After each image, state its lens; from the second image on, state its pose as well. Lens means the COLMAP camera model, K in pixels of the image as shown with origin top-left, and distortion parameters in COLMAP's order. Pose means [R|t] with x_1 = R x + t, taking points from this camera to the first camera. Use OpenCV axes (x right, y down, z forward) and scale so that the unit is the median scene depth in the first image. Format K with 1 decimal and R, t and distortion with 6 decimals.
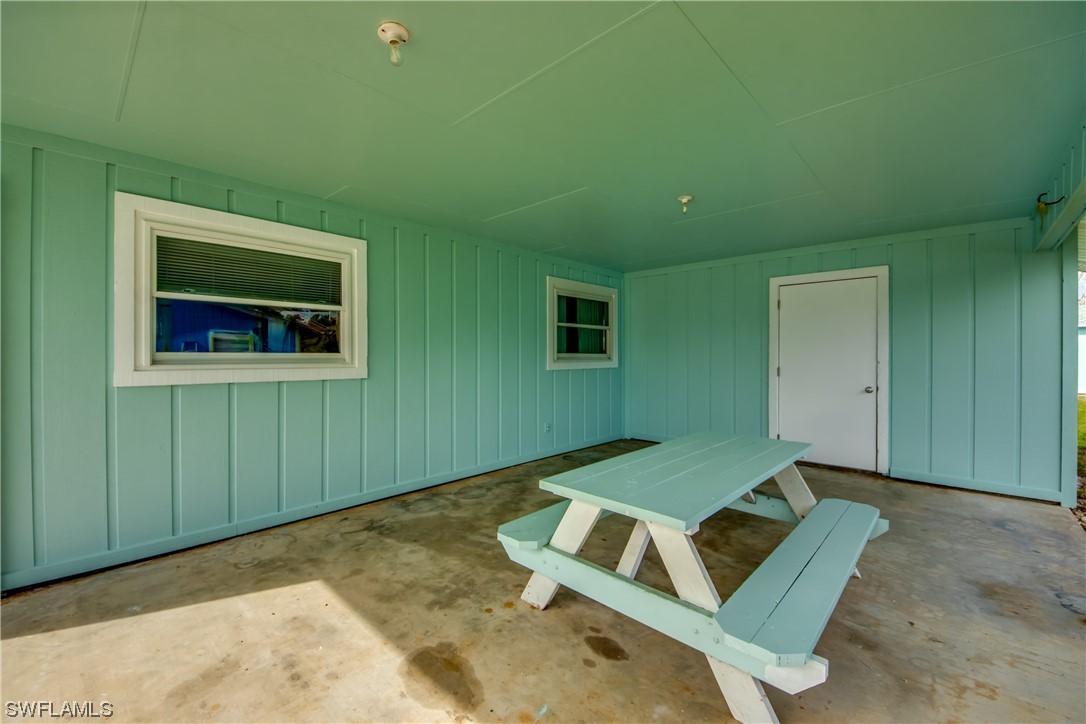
lens RADIAL K [[416.1, 0, 552.0], [0, 416.1, 363.3], [0, 0, 1]] dist [0.021144, -0.014179]
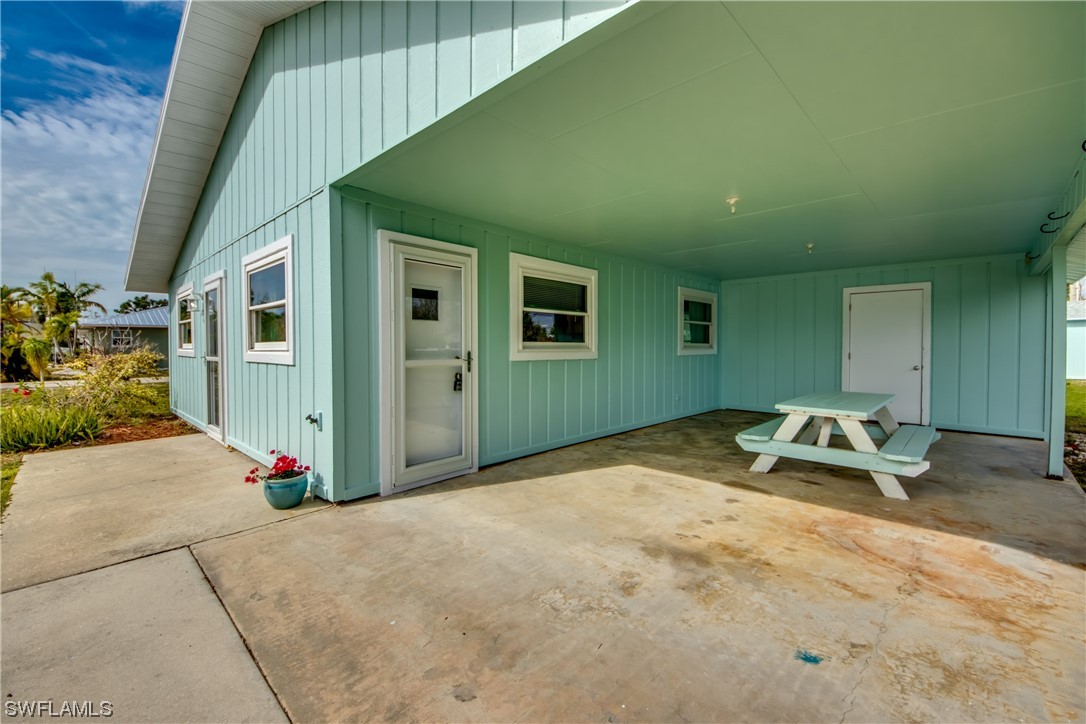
lens RADIAL K [[446.8, 0, 536.7], [0, 446.8, 361.6], [0, 0, 1]] dist [0.016545, -0.013001]
pose [[0.999995, 0.000677, -0.003171, -0.641151], [-0.000627, 0.999880, 0.015460, 0.020801], [0.003181, -0.015458, 0.999875, -0.644914]]
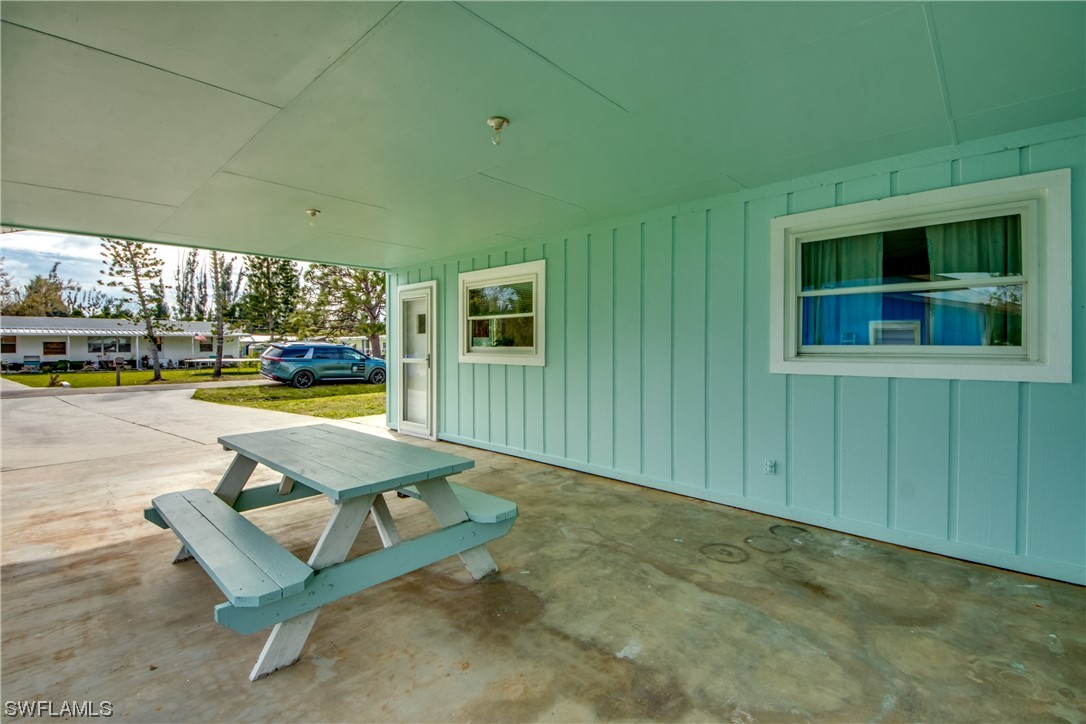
lens RADIAL K [[462.8, 0, 537.6], [0, 462.8, 352.7], [0, 0, 1]] dist [0.008041, -0.001510]
pose [[0.027527, 0.011869, -0.999551, 0.955447], [-0.021307, 0.999709, 0.011284, -0.020799], [0.999394, 0.020987, 0.027772, 0.916075]]
